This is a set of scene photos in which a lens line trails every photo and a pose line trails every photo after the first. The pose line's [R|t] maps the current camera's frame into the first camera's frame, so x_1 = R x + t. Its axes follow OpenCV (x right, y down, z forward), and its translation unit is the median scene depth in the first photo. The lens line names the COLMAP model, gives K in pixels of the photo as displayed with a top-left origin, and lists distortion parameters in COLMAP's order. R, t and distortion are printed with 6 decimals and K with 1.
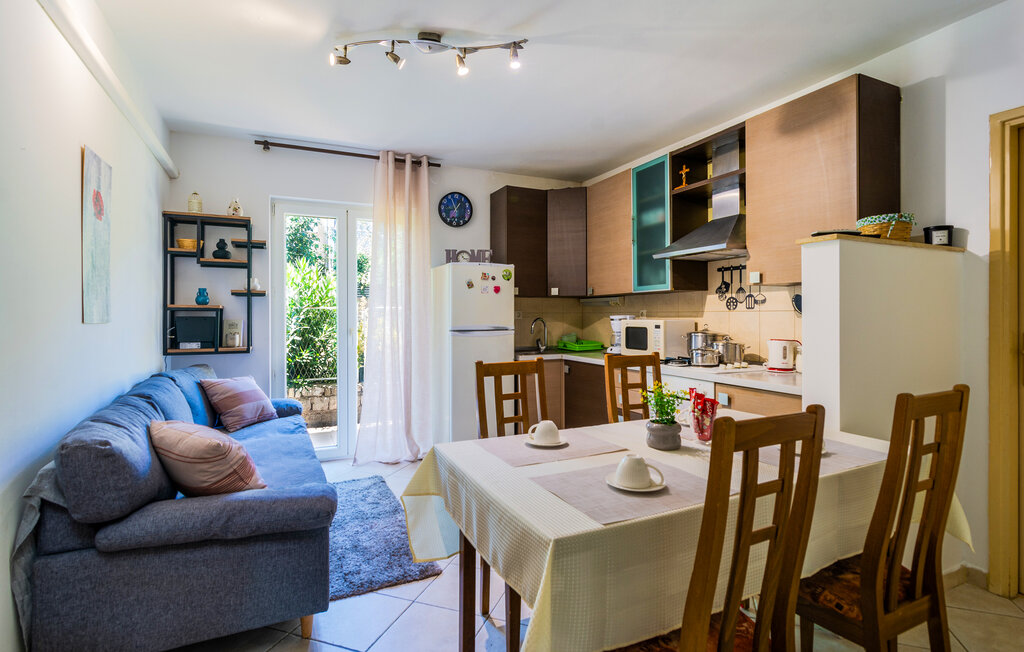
lens RADIAL K [[501.2, 0, 514.1], [0, 501.2, 314.9], [0, 0, 1]] dist [-0.000049, 0.000230]
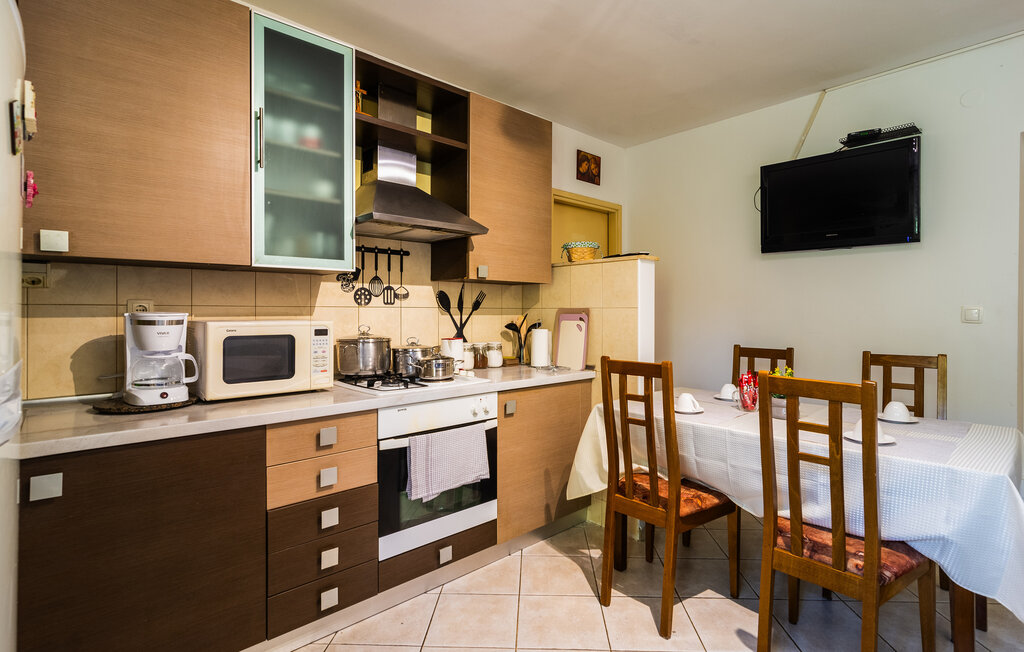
lens RADIAL K [[501.2, 0, 514.1], [0, 501.2, 314.9], [0, 0, 1]] dist [-0.000049, 0.000230]
pose [[-0.296102, -0.005461, 0.955141, -0.347742], [-0.004320, 0.999981, 0.004378, 0.000459], [-0.955146, -0.002830, -0.296120, 1.017204]]
